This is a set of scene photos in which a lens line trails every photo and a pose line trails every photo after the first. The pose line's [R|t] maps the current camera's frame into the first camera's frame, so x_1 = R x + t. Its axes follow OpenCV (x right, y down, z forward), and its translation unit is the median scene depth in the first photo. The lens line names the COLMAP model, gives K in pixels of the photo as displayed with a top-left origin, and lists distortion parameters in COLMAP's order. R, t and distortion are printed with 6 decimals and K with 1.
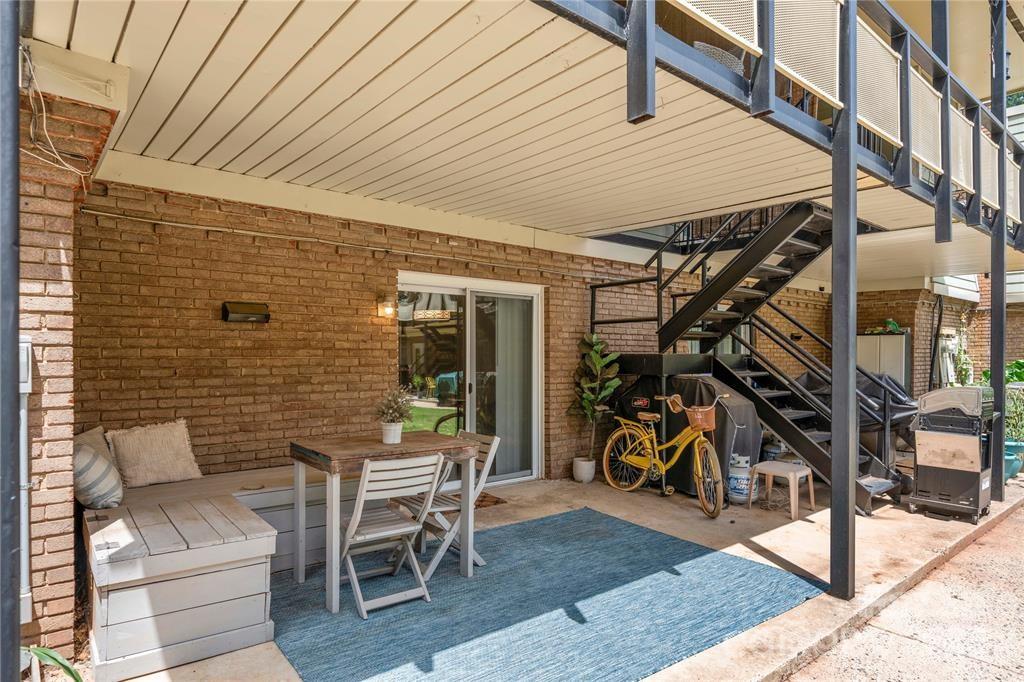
lens RADIAL K [[585.3, 0, 512.0], [0, 585.3, 341.0], [0, 0, 1]] dist [-0.001635, -0.000292]
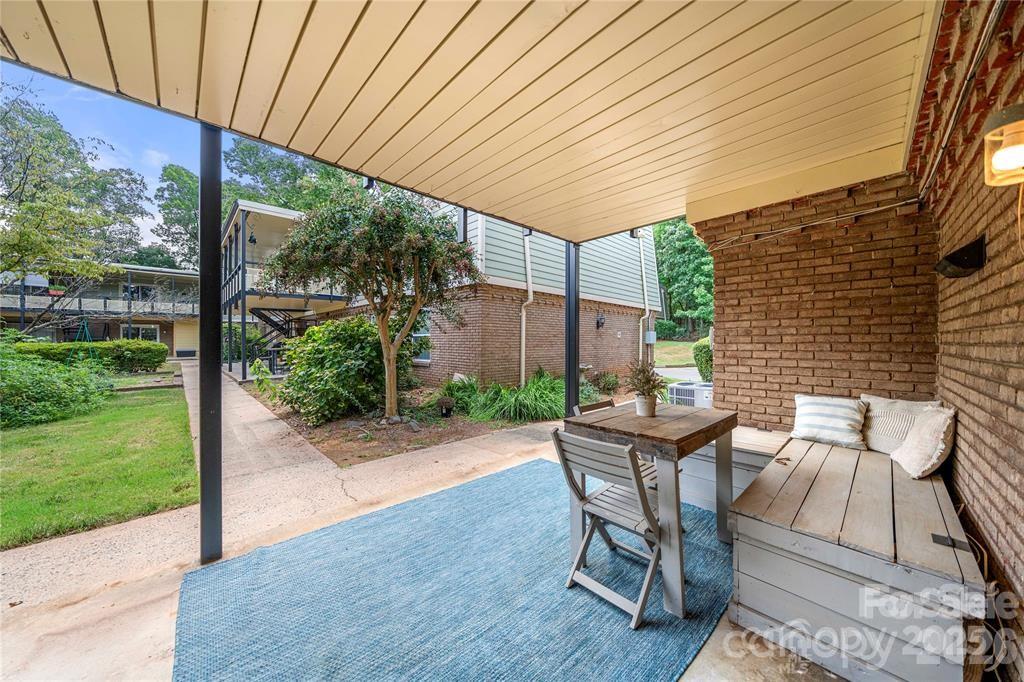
lens RADIAL K [[353.6, 0, 517.2], [0, 353.6, 341.9], [0, 0, 1]] dist [-0.005031, -0.000177]
pose [[-0.997168, -0.003171, -0.075143, 0.052132], [-0.001947, 0.999864, -0.016363, 0.045733], [0.075184, -0.016171, -0.997039, 1.270235]]
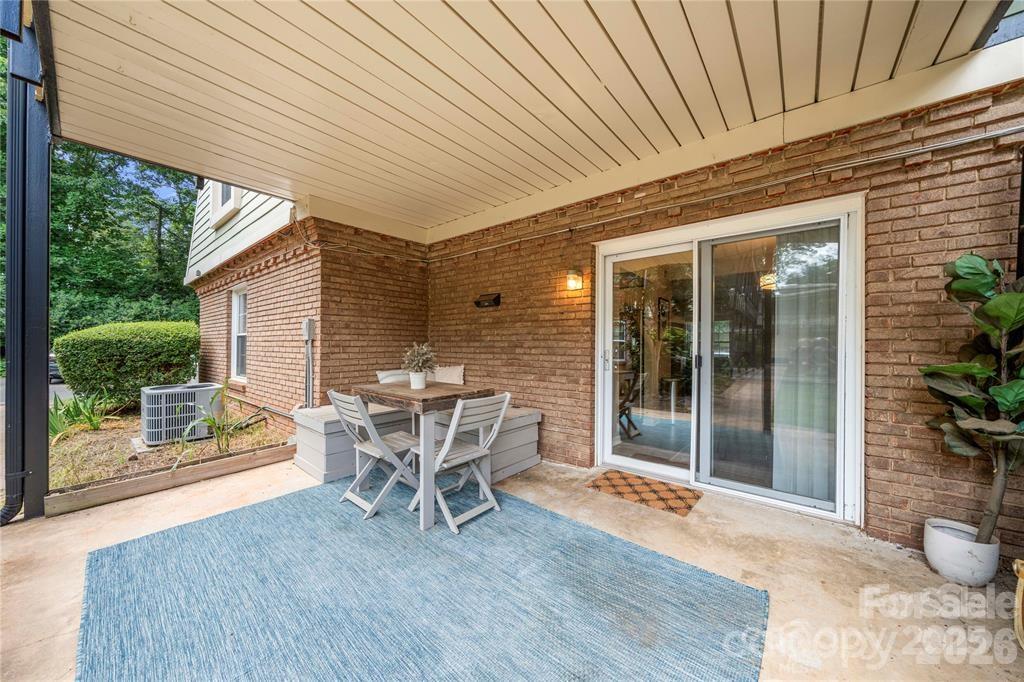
lens RADIAL K [[353.6, 0, 517.2], [0, 353.6, 341.9], [0, 0, 1]] dist [-0.005031, -0.000177]
pose [[0.200206, -0.014037, -0.979653, 0.457225], [0.016523, 0.999804, -0.010949, 0.070109], [0.979614, -0.013995, 0.200399, 0.842897]]
